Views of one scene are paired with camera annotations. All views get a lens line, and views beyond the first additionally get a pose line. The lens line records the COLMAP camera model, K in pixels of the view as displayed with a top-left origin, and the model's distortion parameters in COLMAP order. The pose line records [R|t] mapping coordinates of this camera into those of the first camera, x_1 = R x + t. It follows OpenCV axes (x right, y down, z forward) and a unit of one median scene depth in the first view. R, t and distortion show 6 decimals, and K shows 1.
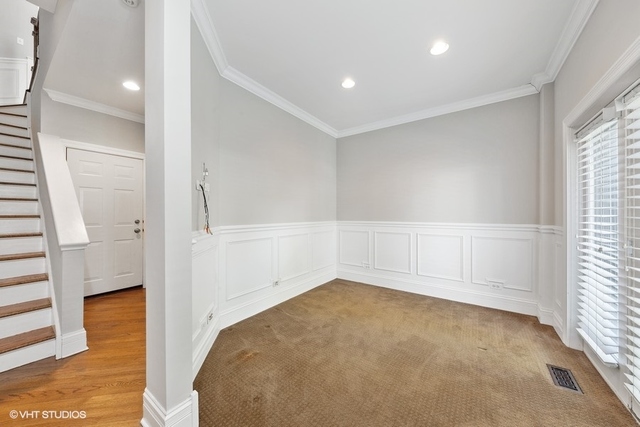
lens RADIAL K [[225.9, 0, 320.0], [0, 225.9, 213.5], [0, 0, 1]] dist [-0.000978, -0.000292]
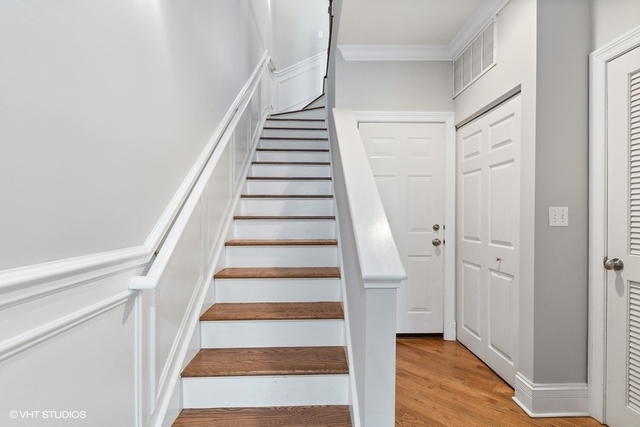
lens RADIAL K [[325.2, 0, 320.0], [0, 325.2, 213.5], [0, 0, 1]] dist [-0.000419, -0.000004]
pose [[0.594906, -0.002758, -0.803791, -0.357636], [0.000740, 0.999996, -0.002883, 0.001963], [0.803795, 0.001120, 0.594905, 0.282066]]
